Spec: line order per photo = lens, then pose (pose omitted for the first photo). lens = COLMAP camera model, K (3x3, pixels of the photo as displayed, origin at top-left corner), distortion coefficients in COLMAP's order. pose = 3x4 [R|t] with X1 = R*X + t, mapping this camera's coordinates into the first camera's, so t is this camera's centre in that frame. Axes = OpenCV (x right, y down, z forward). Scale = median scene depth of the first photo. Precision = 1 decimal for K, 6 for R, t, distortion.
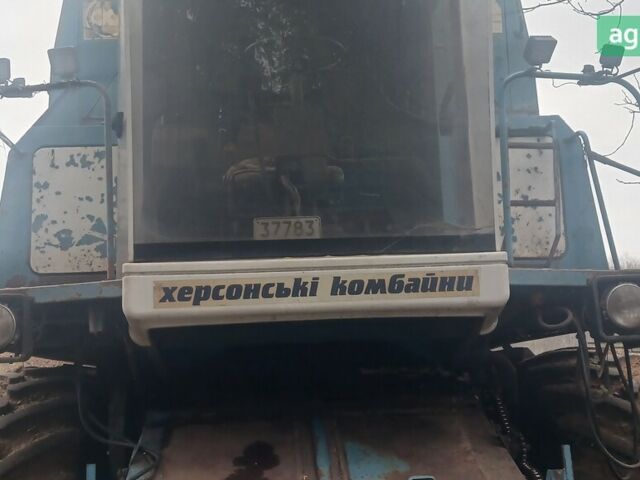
lens RADIAL K [[867.3, 0, 319.1], [0, 867.3, 214.7], [0, 0, 1]] dist [0.292796, -1.018975]
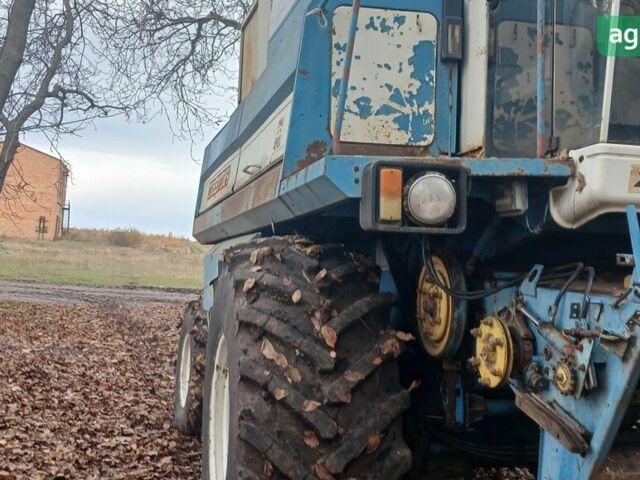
lens RADIAL K [[867.3, 0, 319.1], [0, 867.3, 214.7], [0, 0, 1]] dist [0.292796, -1.018975]
pose [[0.984622, 0.078283, 0.156176, -0.665292], [-0.097936, 0.987637, 0.122396, 0.044647], [-0.144663, -0.135809, 0.980116, 0.089373]]
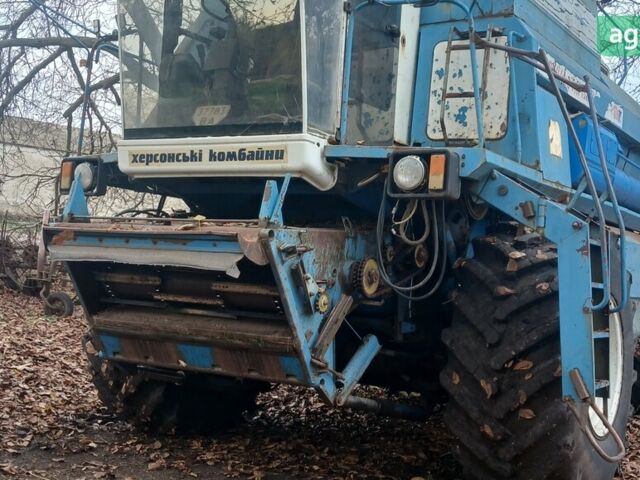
lens RADIAL K [[867.3, 0, 319.1], [0, 867.3, 214.7], [0, 0, 1]] dist [0.292796, -1.018975]
pose [[0.812315, 0.050198, -0.581054, 1.105377], [0.021957, 0.992950, 0.116478, 0.008280], [0.582805, -0.107376, 0.805487, -0.179076]]
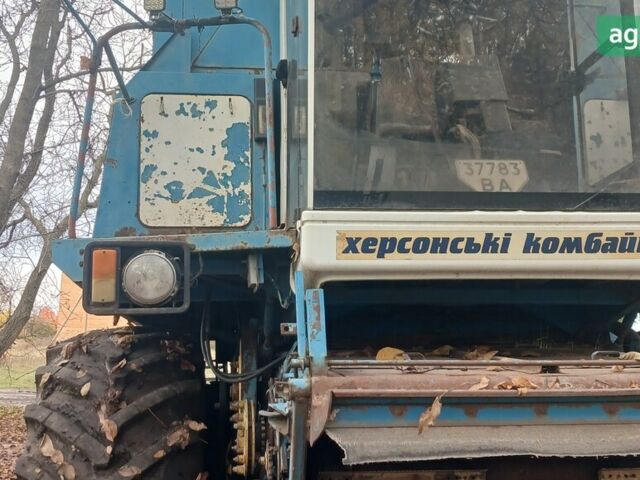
lens RADIAL K [[867.3, 0, 319.1], [0, 867.3, 214.7], [0, 0, 1]] dist [0.292796, -1.018975]
pose [[0.998279, 0.032799, 0.048614, -0.250196], [-0.033789, 0.999235, 0.019678, 0.040661], [-0.047931, -0.021286, 0.998624, 0.072727]]
